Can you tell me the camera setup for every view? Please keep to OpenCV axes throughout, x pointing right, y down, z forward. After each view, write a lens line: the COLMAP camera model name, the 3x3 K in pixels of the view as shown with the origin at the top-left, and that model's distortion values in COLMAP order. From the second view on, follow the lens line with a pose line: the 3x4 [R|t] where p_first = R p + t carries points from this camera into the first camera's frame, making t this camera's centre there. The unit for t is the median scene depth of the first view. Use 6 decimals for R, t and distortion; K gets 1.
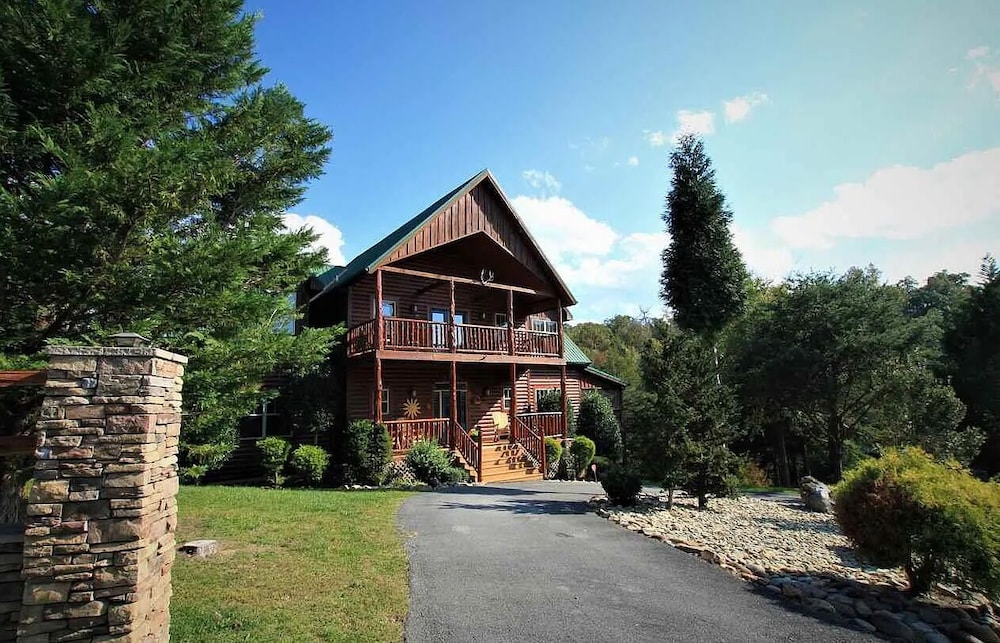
lens RADIAL K [[463.9, 0, 500.0], [0, 463.9, 321.5], [0, 0, 1]] dist [-0.024661, 0.000087]
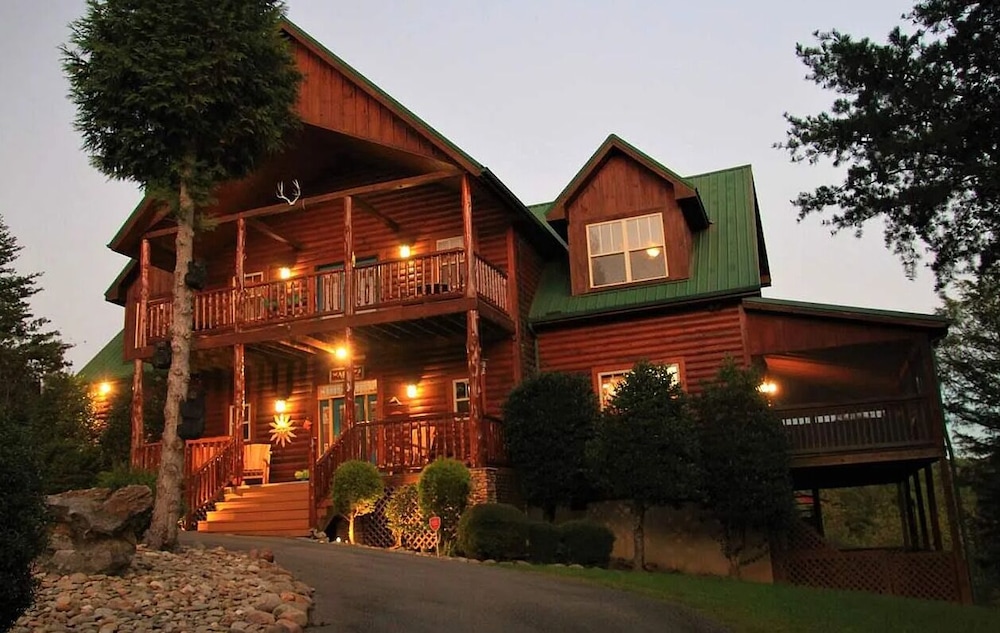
lens RADIAL K [[872.2, 0, 469.4], [0, 872.2, 316.9], [0, 0, 1]] dist [-0.050498, -0.000858]
pose [[0.511794, -0.202134, -0.834990, 1.275623], [0.173888, 0.976183, -0.129732, 0.313870], [0.841326, -0.078799, 0.534753, 0.795489]]
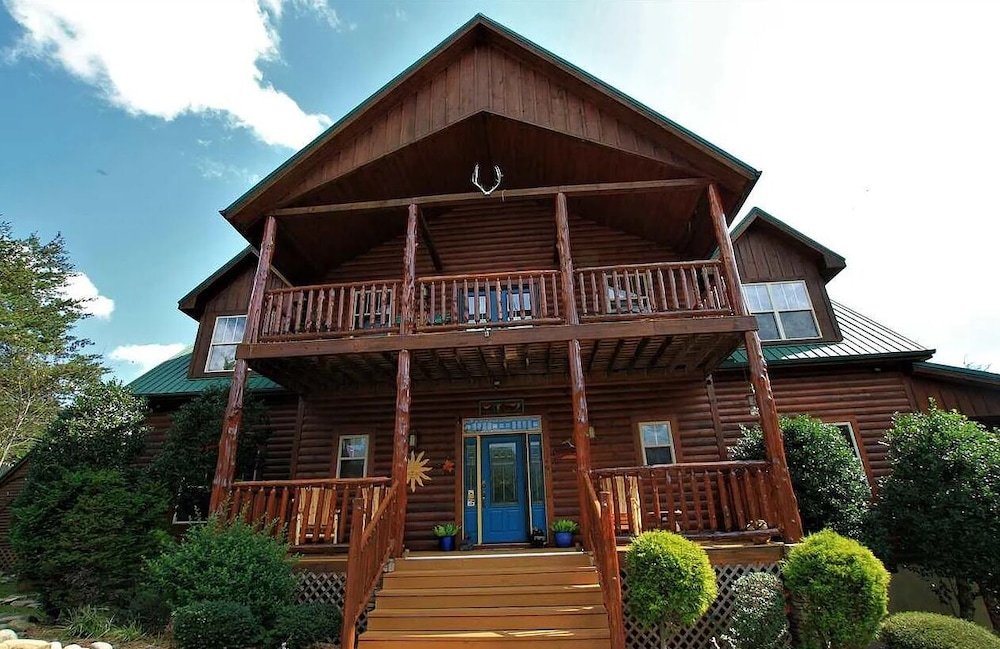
lens RADIAL K [[469.3, 0, 495.6], [0, 469.3, 328.3], [0, 0, 1]] dist [-0.024487, -0.000204]
pose [[0.737736, -0.257950, -0.623865, 0.322726], [0.117981, 0.959164, -0.257070, 0.241104], [0.664700, 0.116045, 0.738043, 0.883526]]
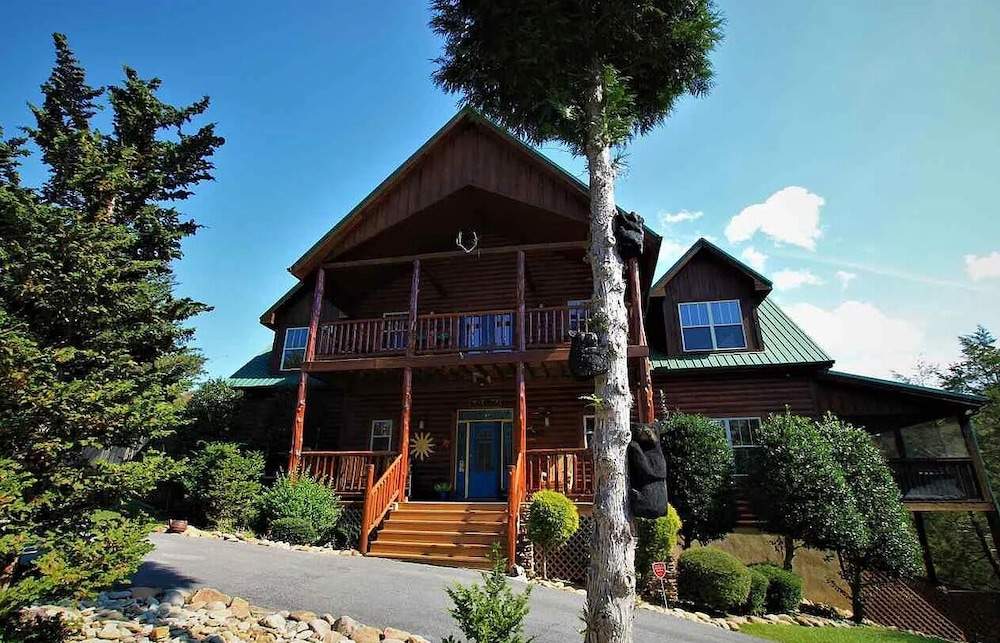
lens RADIAL K [[473.5, 0, 500.0], [0, 473.5, 321.5], [0, 0, 1]] dist [-0.029215, 0.000242]
pose [[0.662608, -0.225138, -0.714328, 0.622269], [0.098114, 0.971624, -0.215222, 0.226316], [0.742513, 0.072522, 0.665895, 0.779156]]
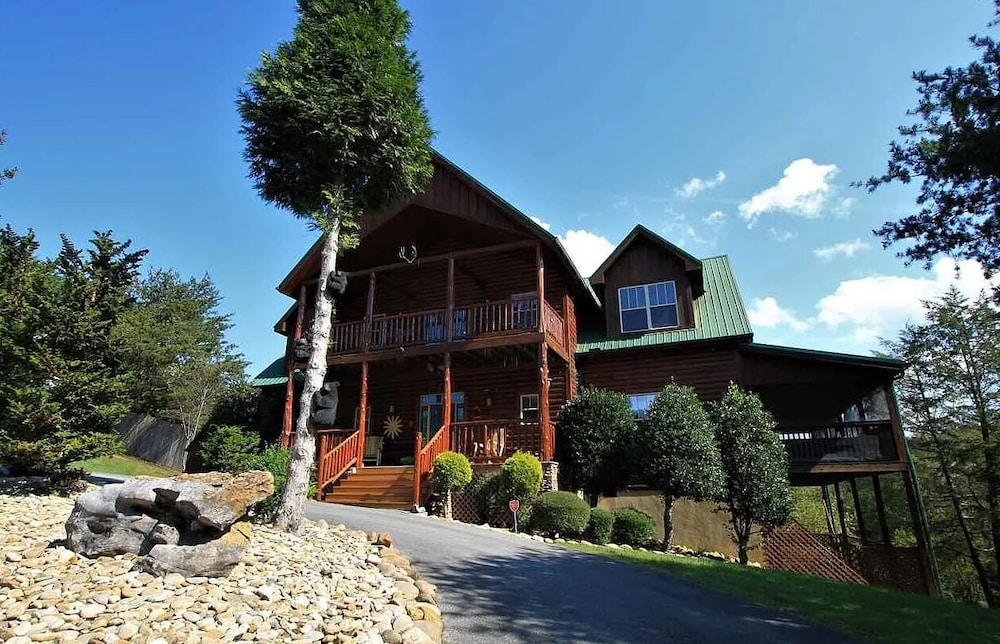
lens RADIAL K [[533.4, 0, 495.9], [0, 533.4, 320.9], [0, 0, 1]] dist [-0.026606, -0.000358]
pose [[0.507054, -0.247832, -0.825516, 1.039392], [0.129516, 0.968803, -0.211296, 0.308618], [0.852128, 0.000221, 0.523333, 0.859376]]
